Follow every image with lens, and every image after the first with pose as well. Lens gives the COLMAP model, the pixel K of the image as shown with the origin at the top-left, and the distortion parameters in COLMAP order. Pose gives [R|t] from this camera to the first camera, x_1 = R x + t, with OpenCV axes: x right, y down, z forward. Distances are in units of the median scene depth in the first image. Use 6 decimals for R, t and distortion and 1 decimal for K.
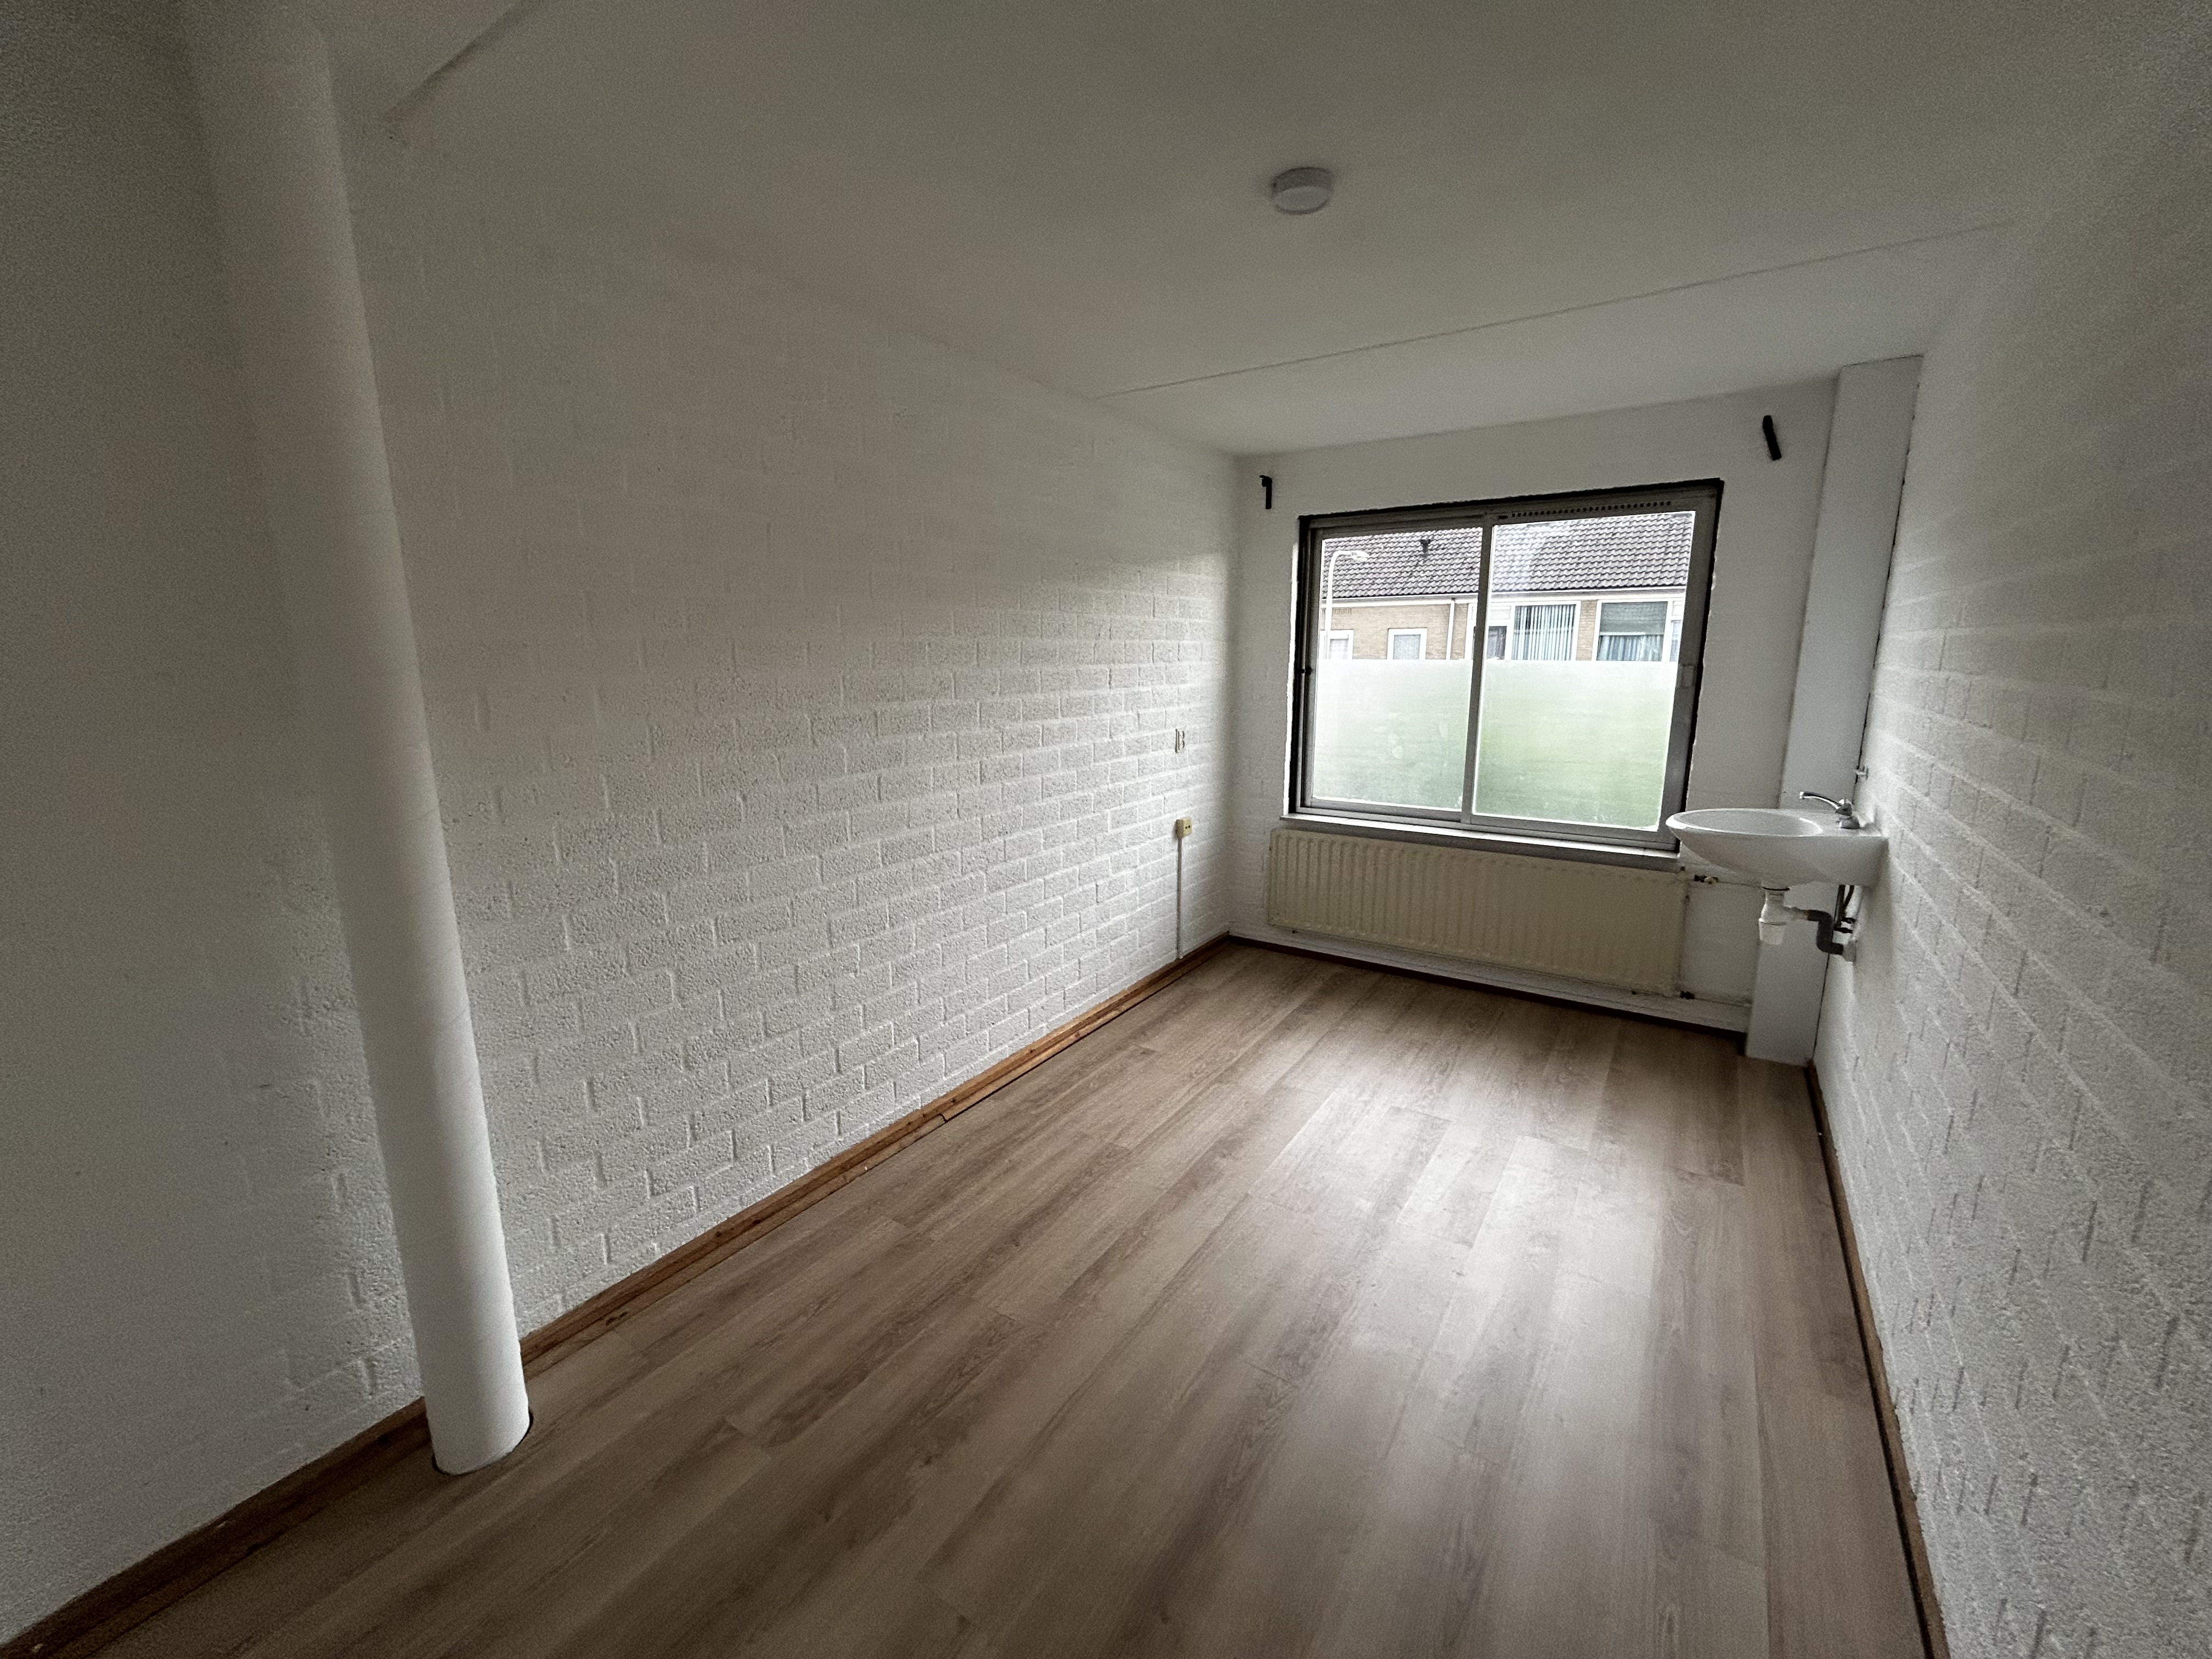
lens RADIAL K [[892.8, 0, 1099.0], [0, 892.8, 823.9], [0, 0, 1]] dist [-0.001190, 0.000347]
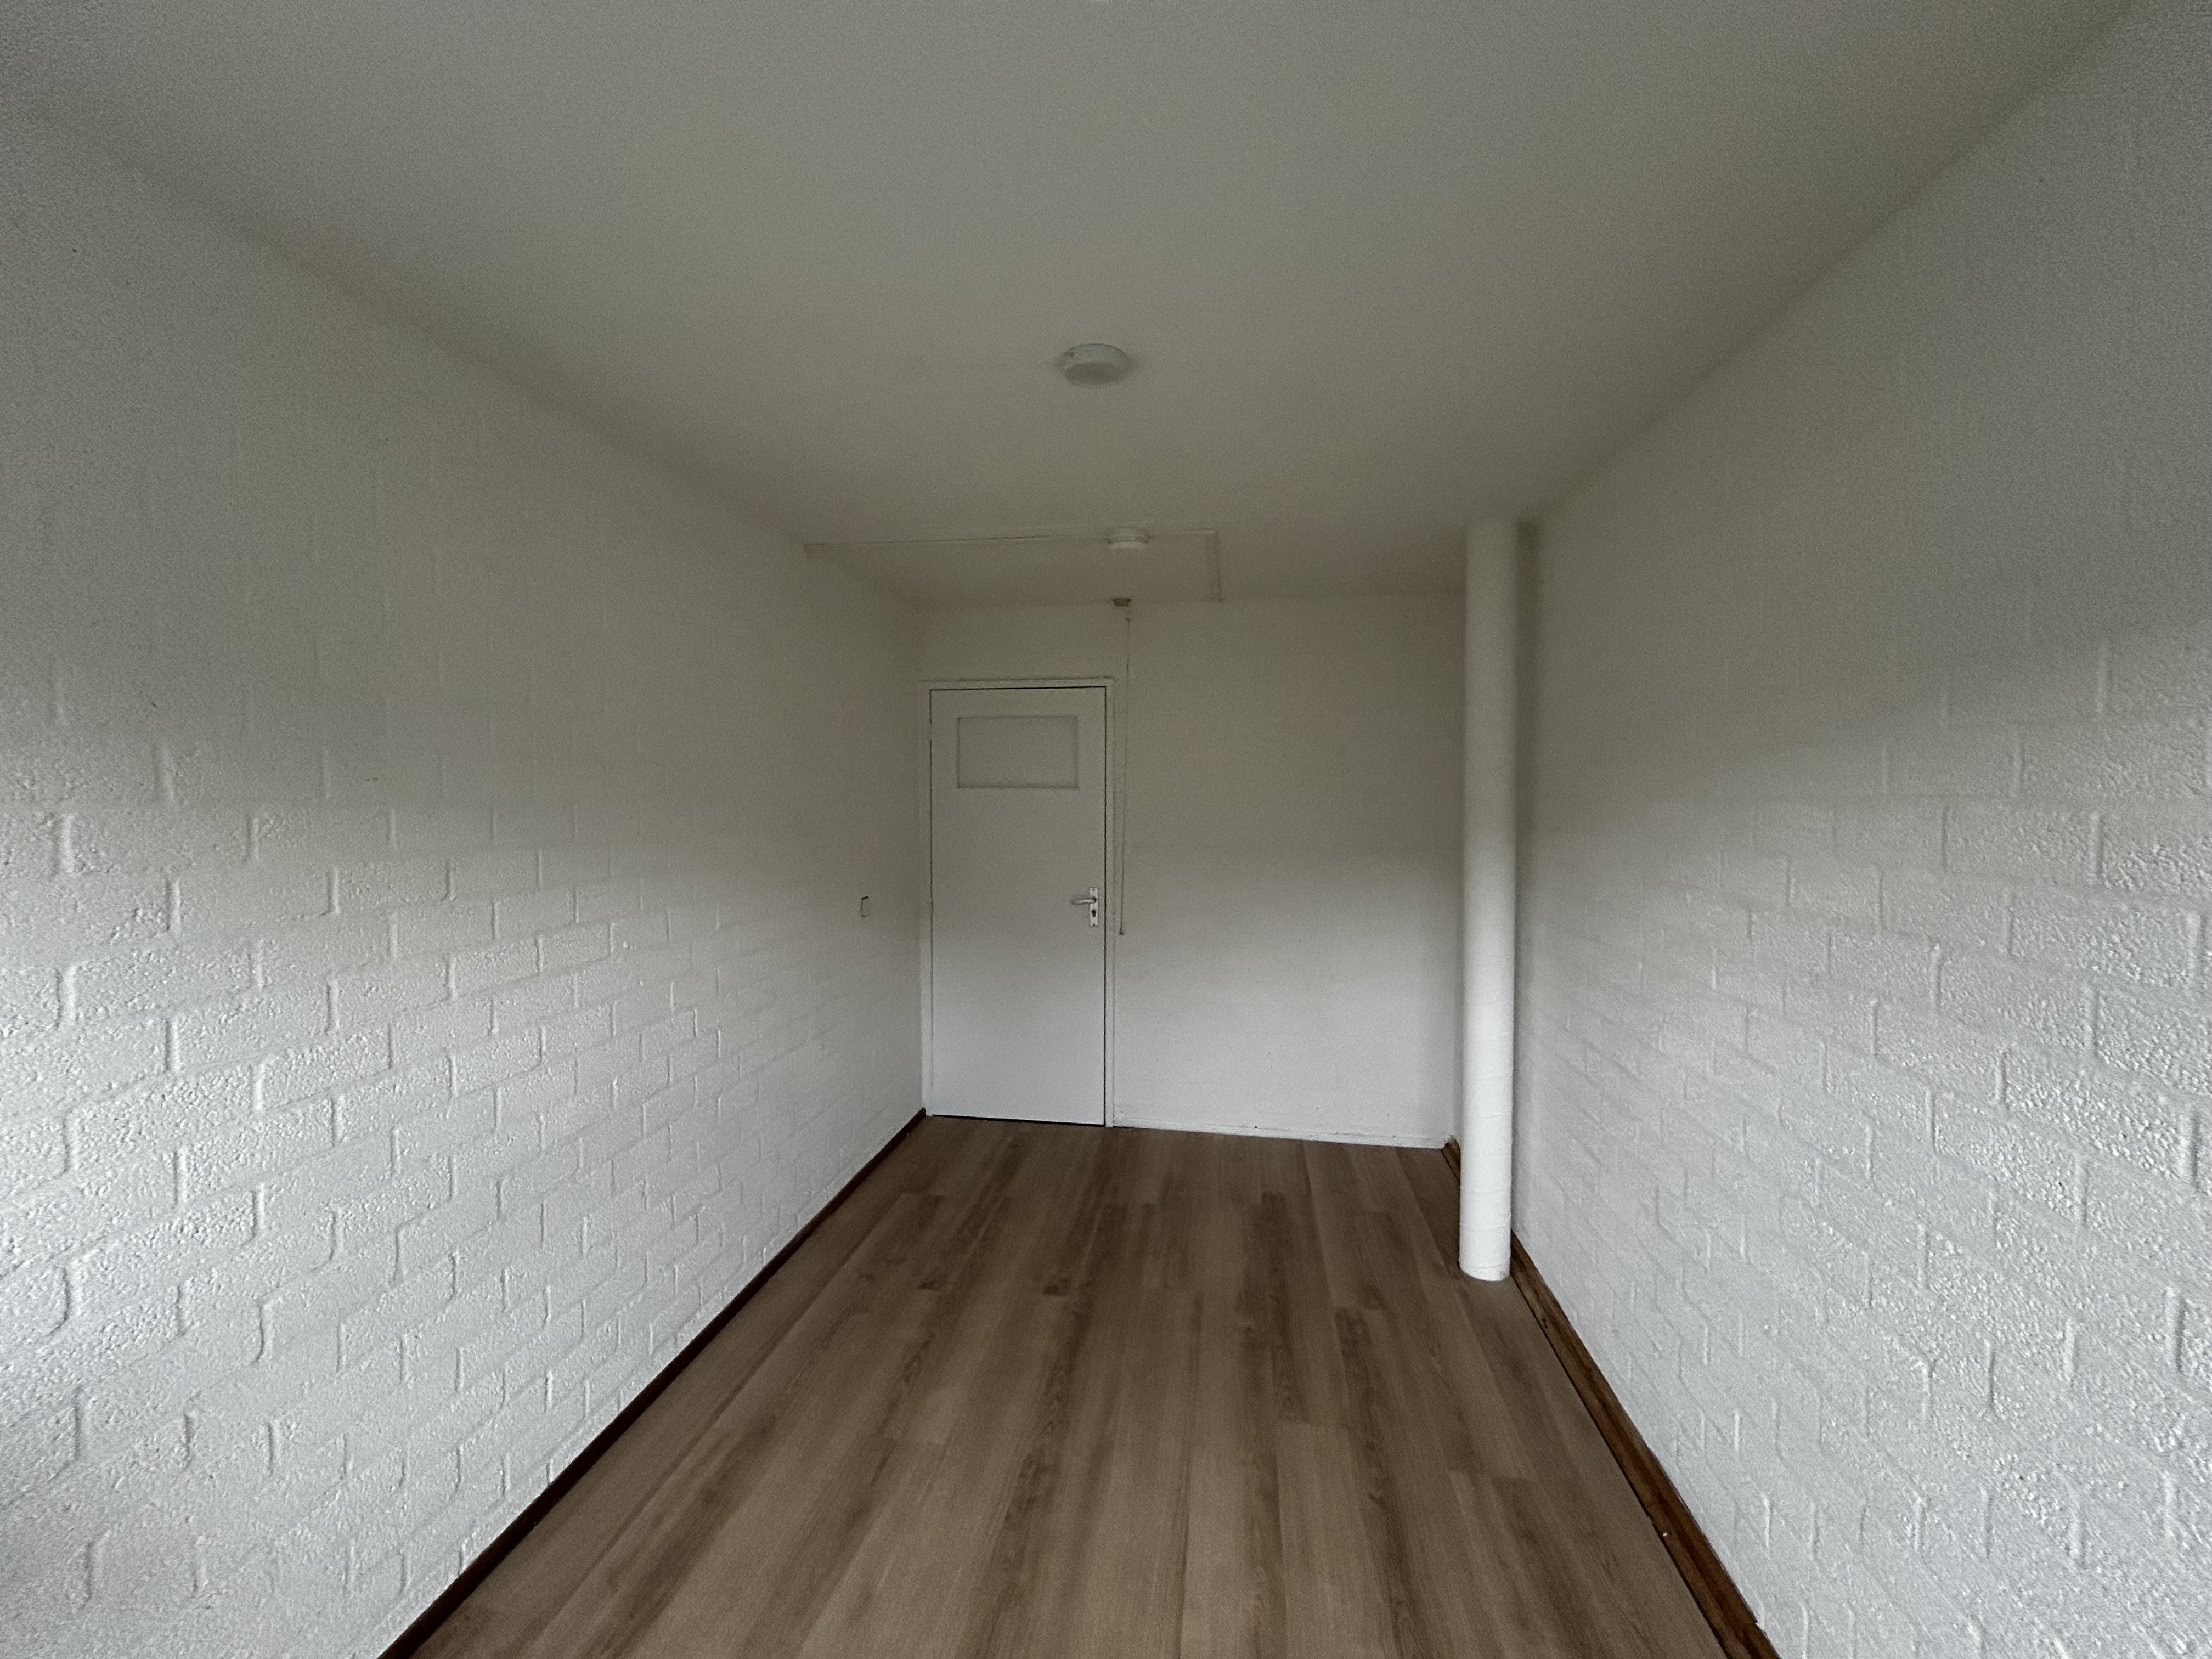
lens RADIAL K [[892.8, 0, 1099.0], [0, 892.8, 823.9], [0, 0, 1]] dist [-0.001190, 0.000347]
pose [[-0.902069, 0.020718, -0.431094, 0.282450], [-0.079695, 0.973675, 0.213557, -0.178688], [0.424170, 0.226999, -0.876671, 0.845383]]
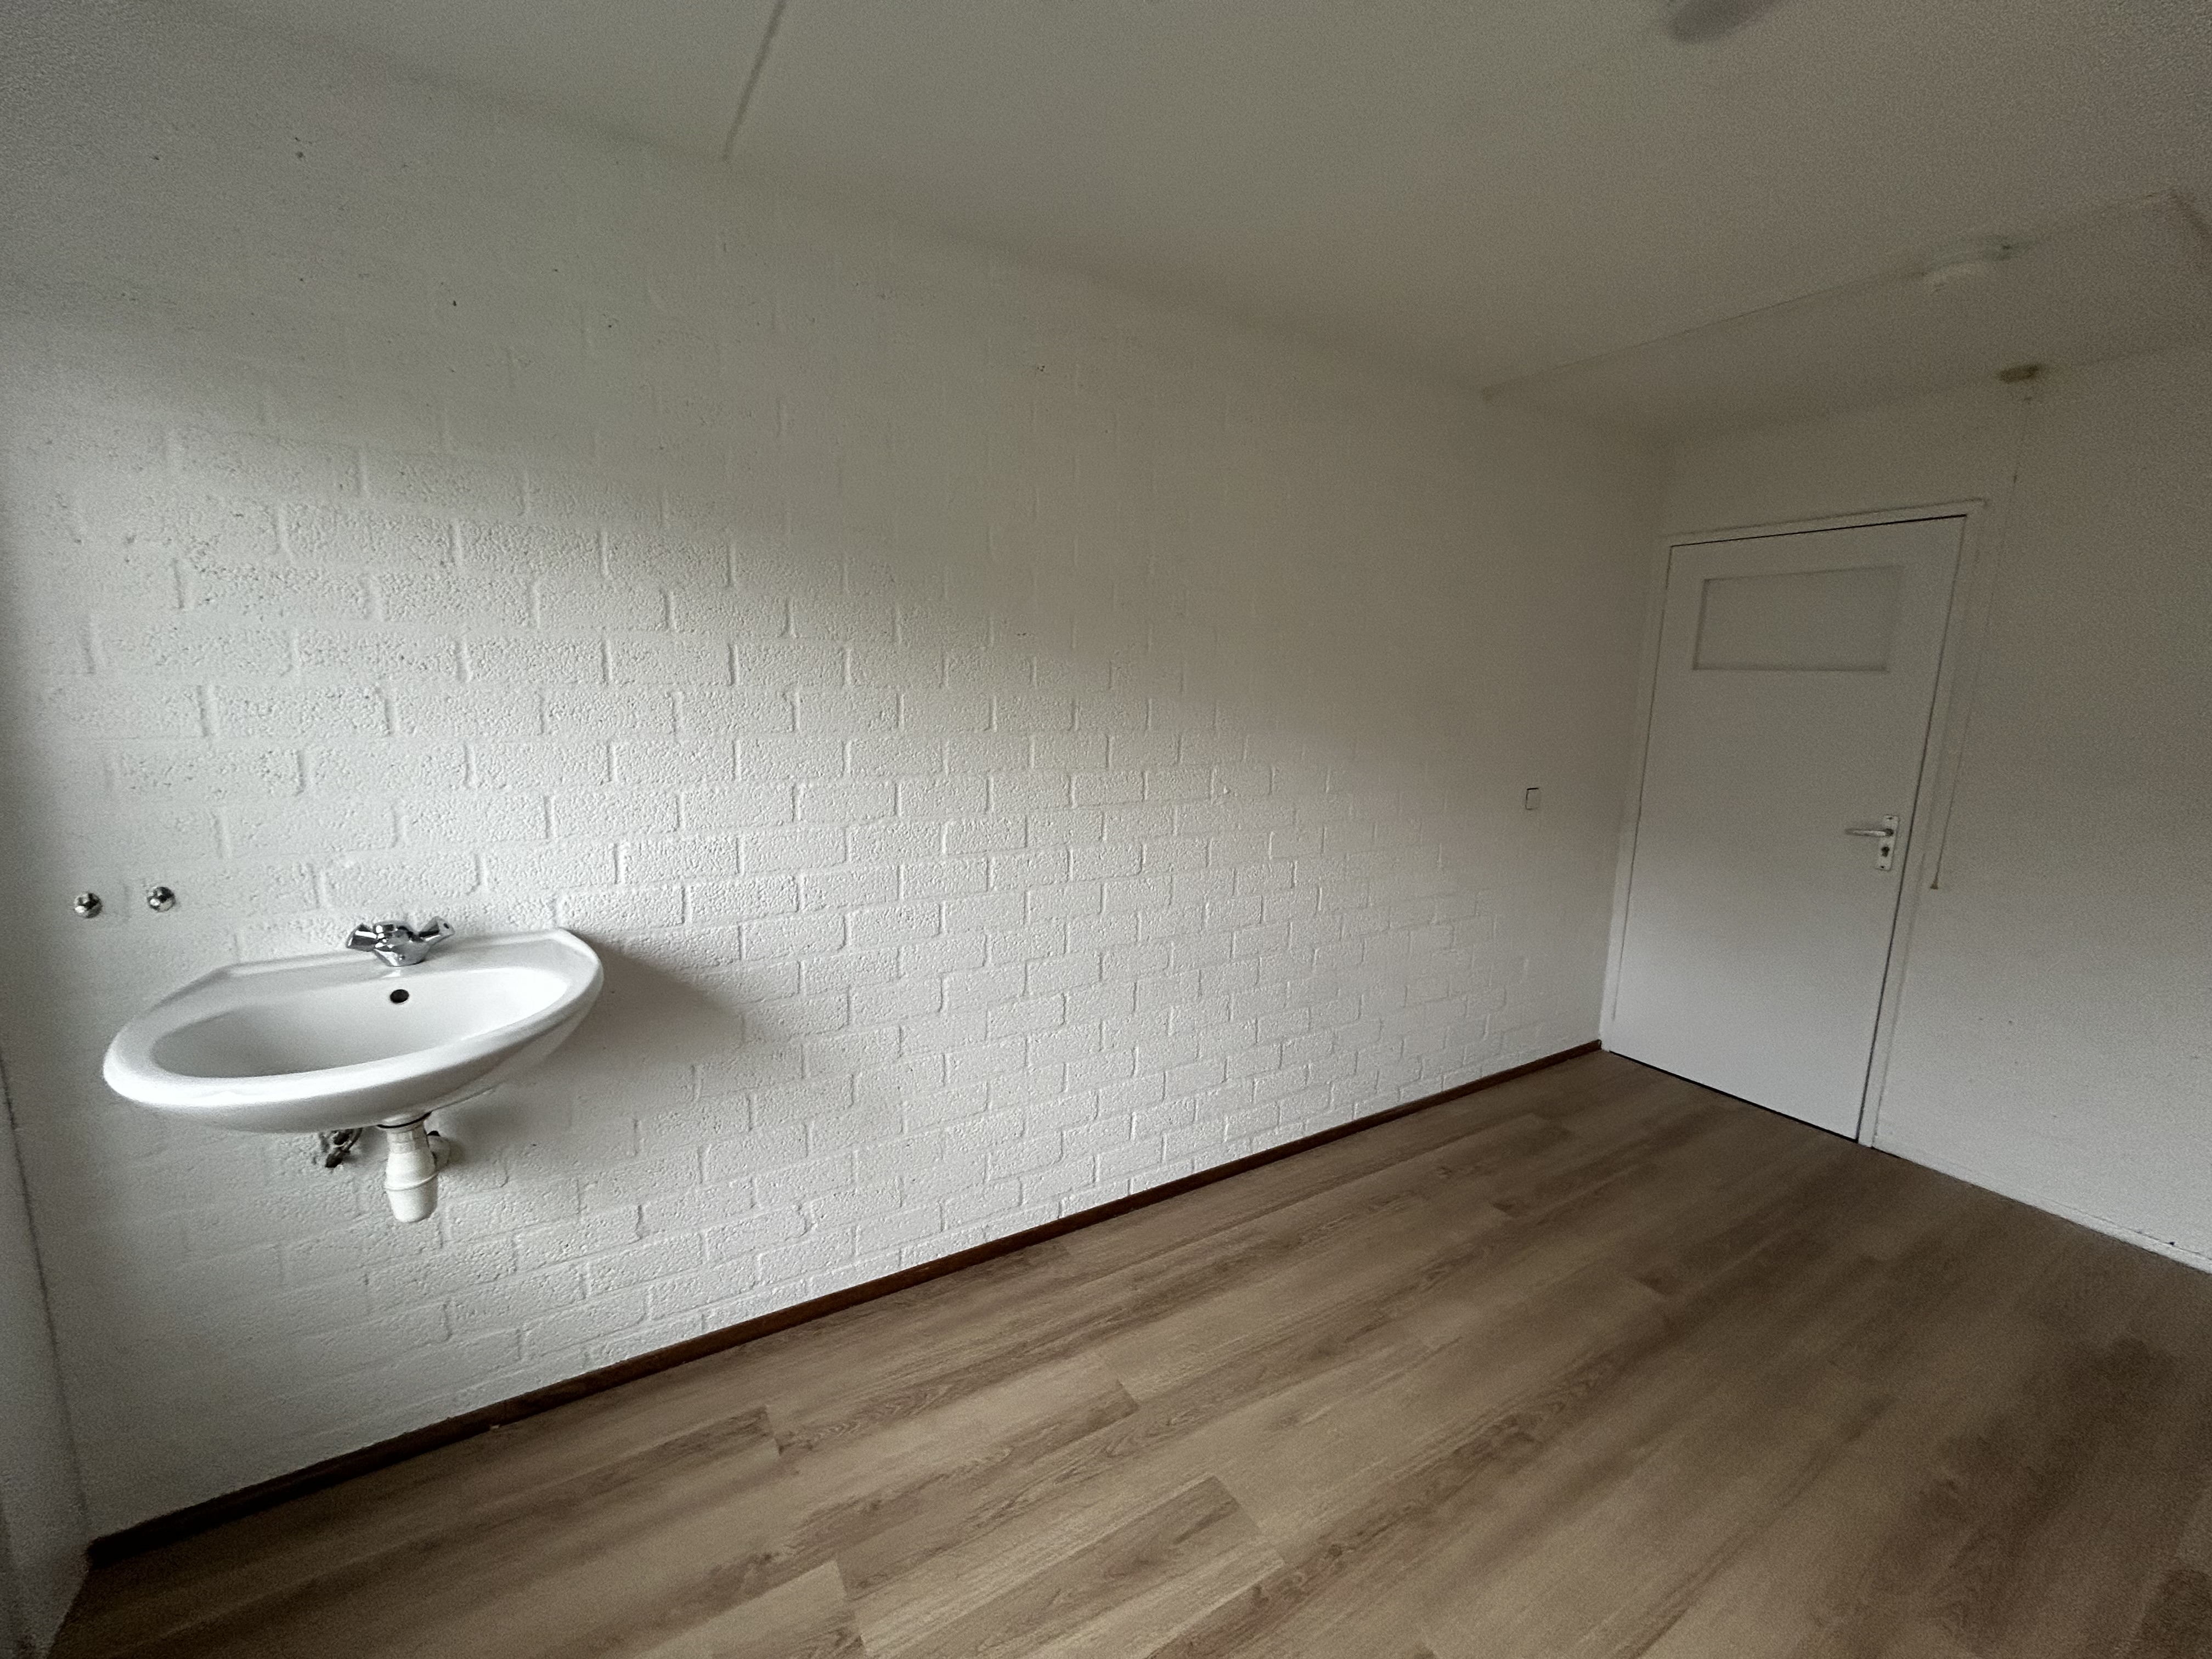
lens RADIAL K [[892.8, 0, 1099.0], [0, 892.8, 823.9], [0, 0, 1]] dist [-0.001190, 0.000347]
pose [[-0.912232, -0.083860, 0.401000, 0.143630], [0.058602, 0.942047, 0.330322, -0.156101], [-0.405462, 0.324829, -0.854451, 0.835344]]
